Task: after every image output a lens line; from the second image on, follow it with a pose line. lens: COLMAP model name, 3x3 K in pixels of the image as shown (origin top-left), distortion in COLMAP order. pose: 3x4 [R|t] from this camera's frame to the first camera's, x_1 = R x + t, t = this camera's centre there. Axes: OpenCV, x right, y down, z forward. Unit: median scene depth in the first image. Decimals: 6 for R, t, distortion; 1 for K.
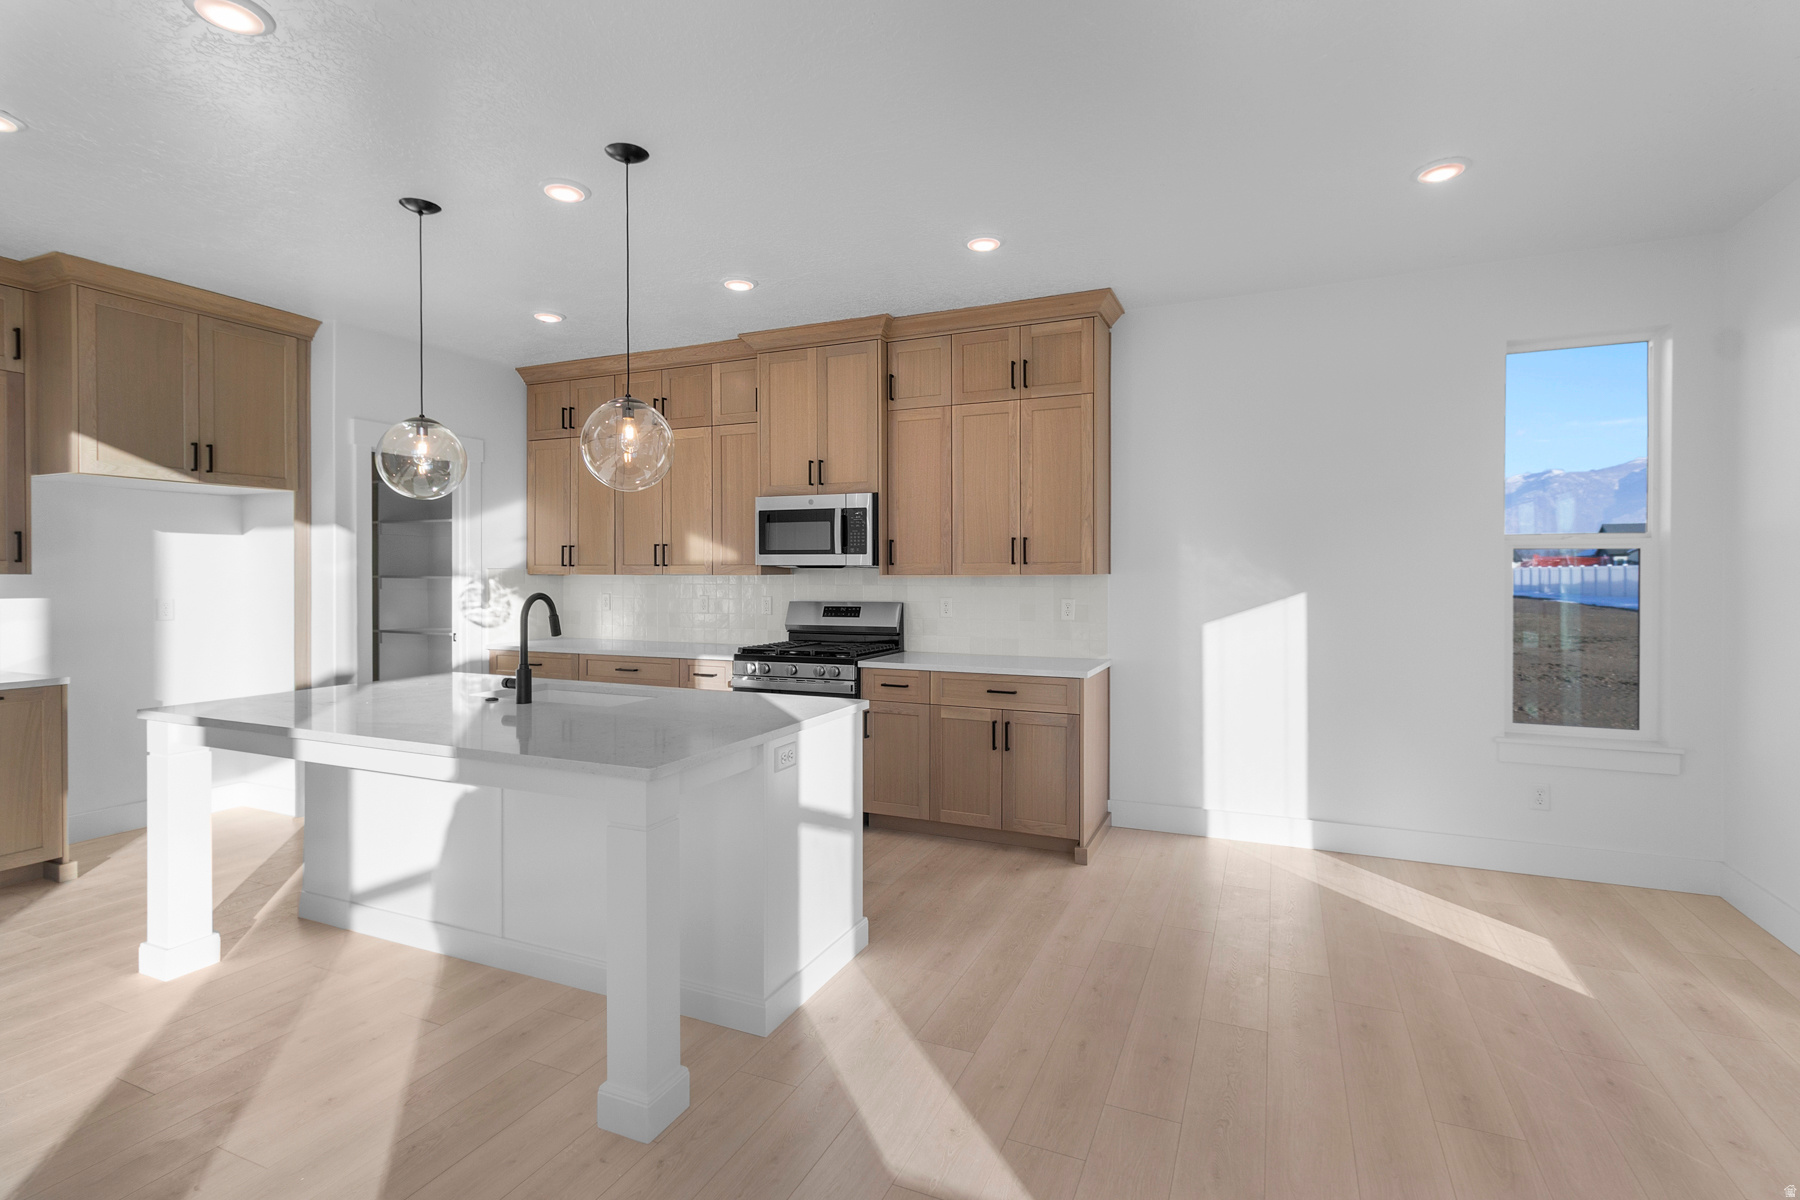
lens RADIAL K [[847.4, 0, 900.9], [0, 847.4, 587.5], [0, 0, 1]] dist [0.001580, -0.000005]
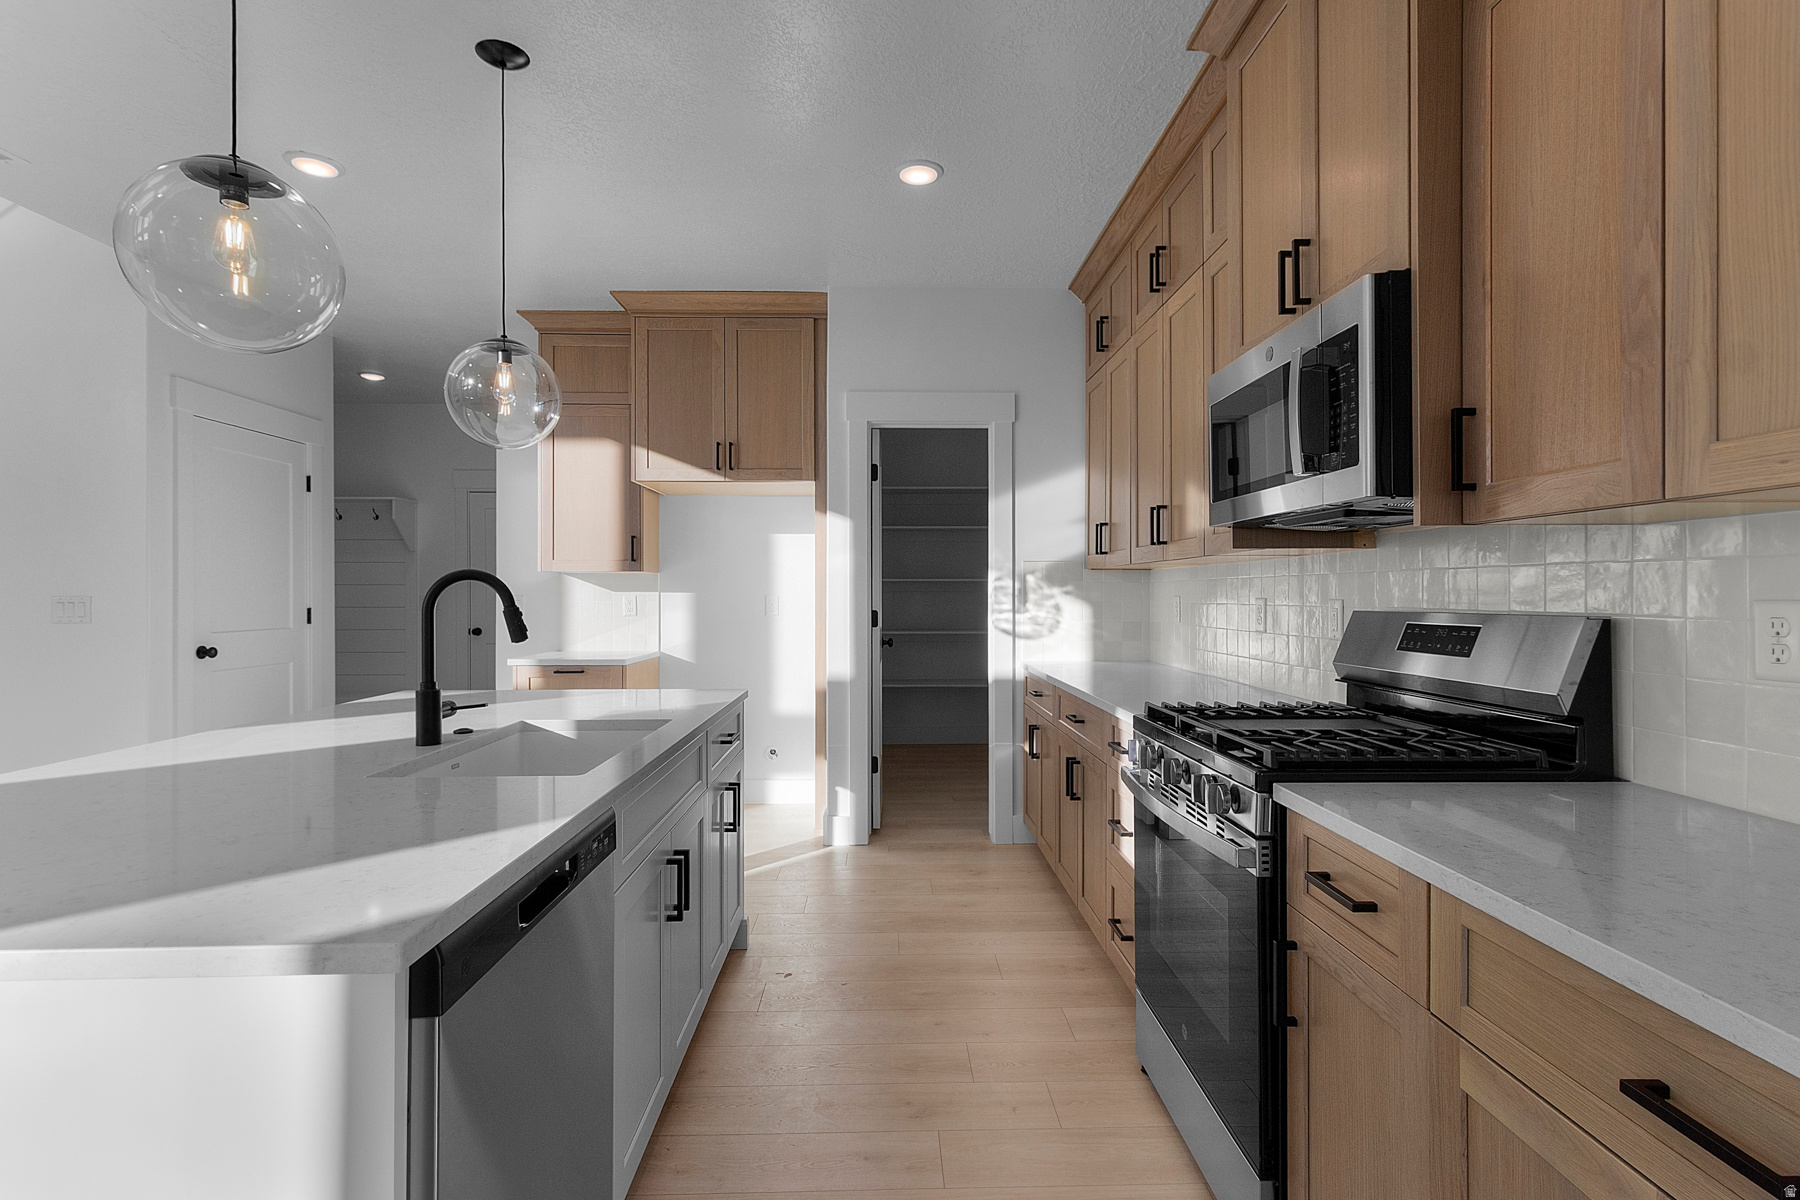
lens RADIAL K [[847.4, 0, 904.0], [0, 847.4, 592.9], [0, 0, 1]] dist [0.001580, -0.000005]
pose [[0.434635, 0.000574, -0.900607, 0.153795], [-0.013815, 0.999886, -0.006030, 0.012964], [0.900501, 0.015063, 0.434593, 0.591317]]
